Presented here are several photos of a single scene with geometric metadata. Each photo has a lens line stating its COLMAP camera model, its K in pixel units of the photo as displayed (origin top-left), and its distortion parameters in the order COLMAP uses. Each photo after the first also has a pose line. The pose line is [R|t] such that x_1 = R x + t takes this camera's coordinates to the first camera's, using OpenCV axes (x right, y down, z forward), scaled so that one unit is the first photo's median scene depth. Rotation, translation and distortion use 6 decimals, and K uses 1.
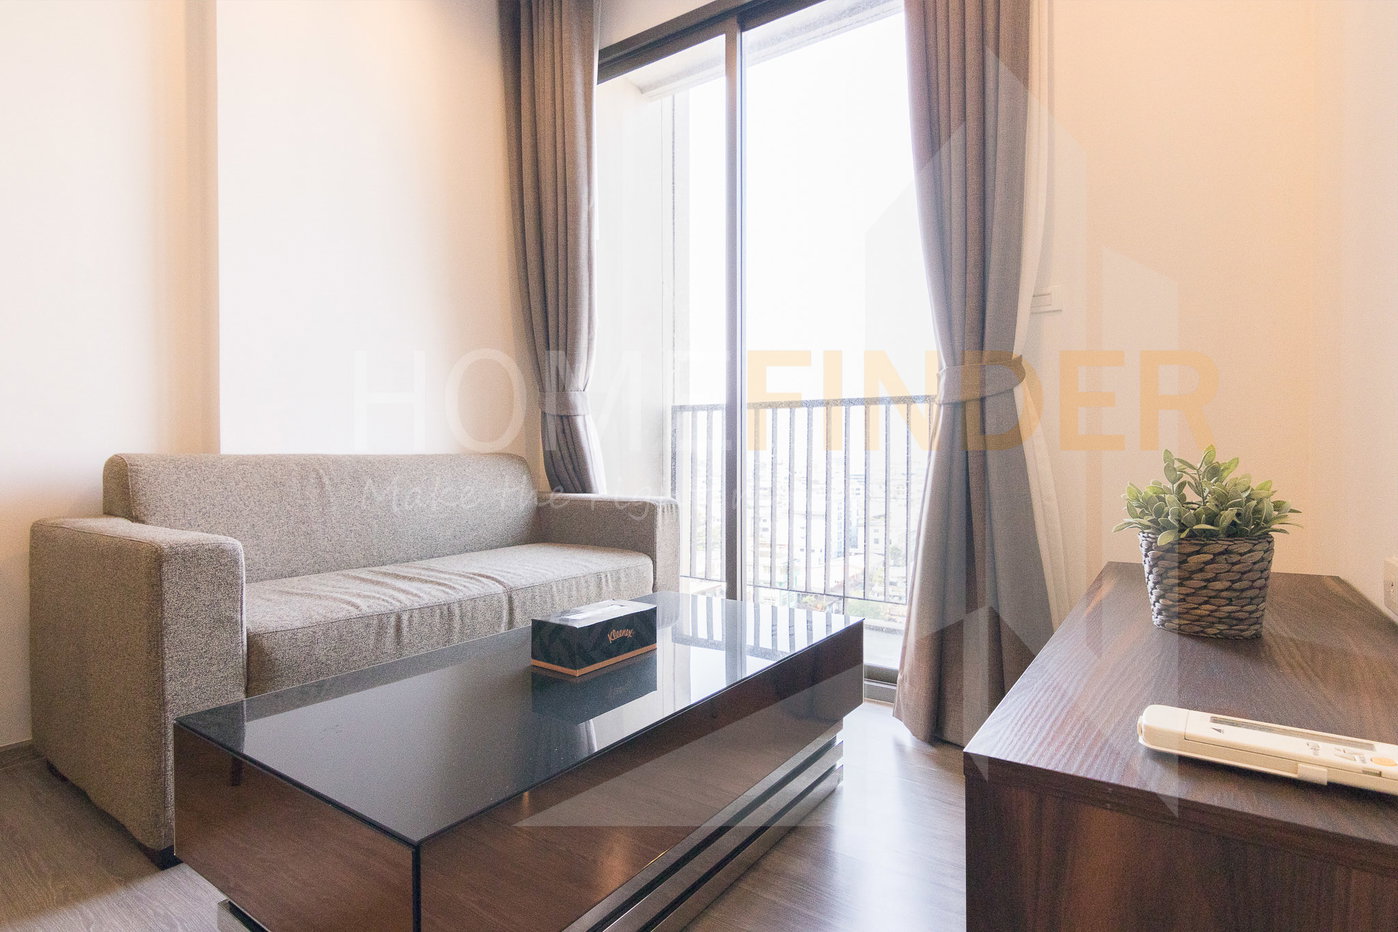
lens RADIAL K [[714.1, 0, 699.1], [0, 714.1, 464.5], [0, 0, 1]] dist [-0.001053, -0.000334]
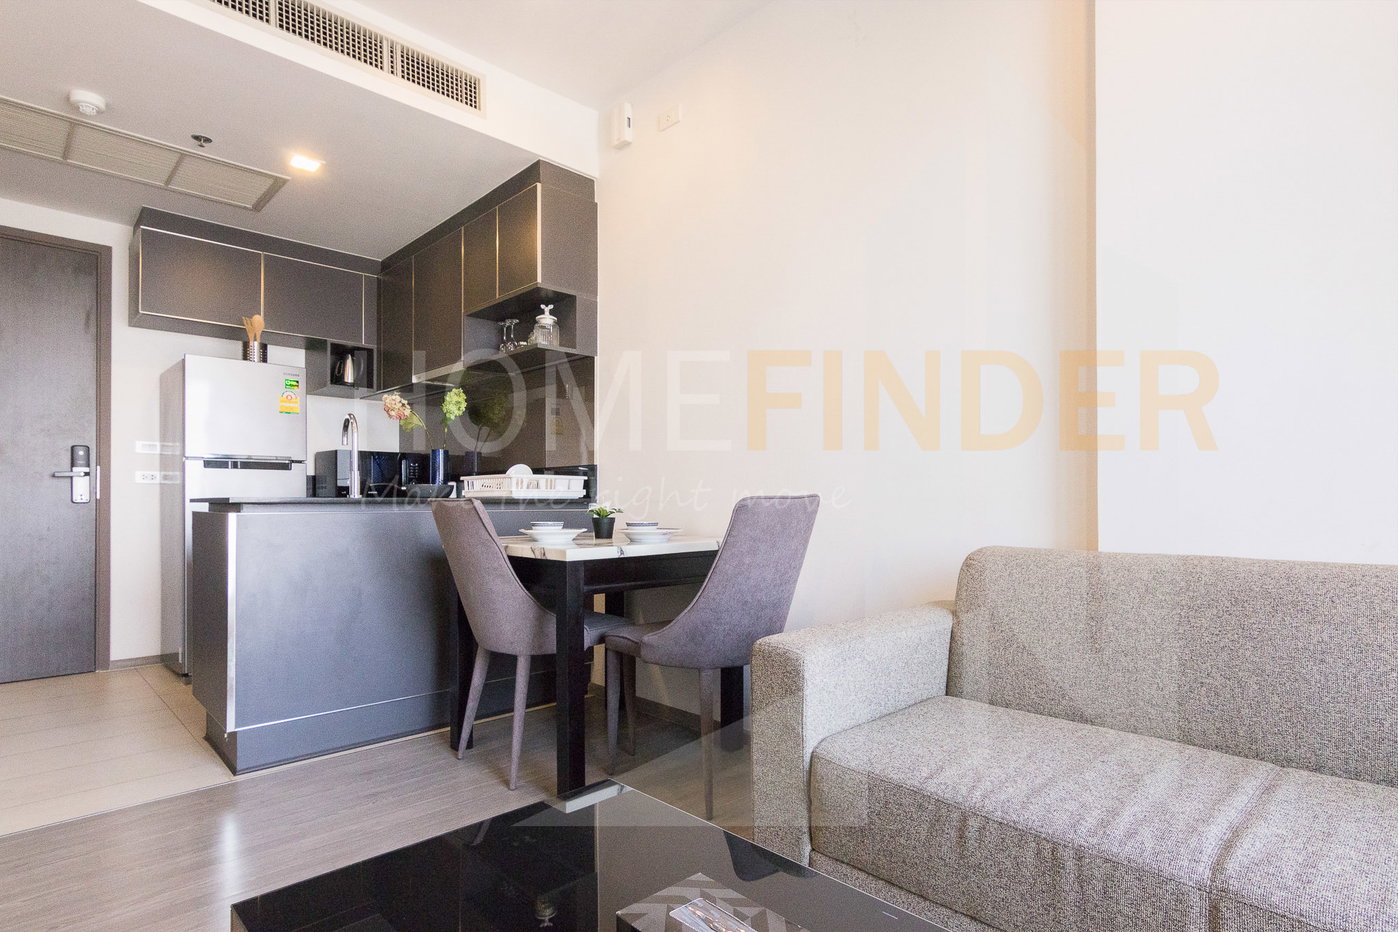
lens RADIAL K [[714.1, 0, 674.2], [0, 714.1, 497.5], [0, 0, 1]] dist [-0.001053, -0.000334]
pose [[-0.203024, -0.007172, -0.979148, 0.280577], [-0.011198, 0.999925, -0.005003, -0.078406], [0.979110, 0.009949, -0.203089, 0.817282]]
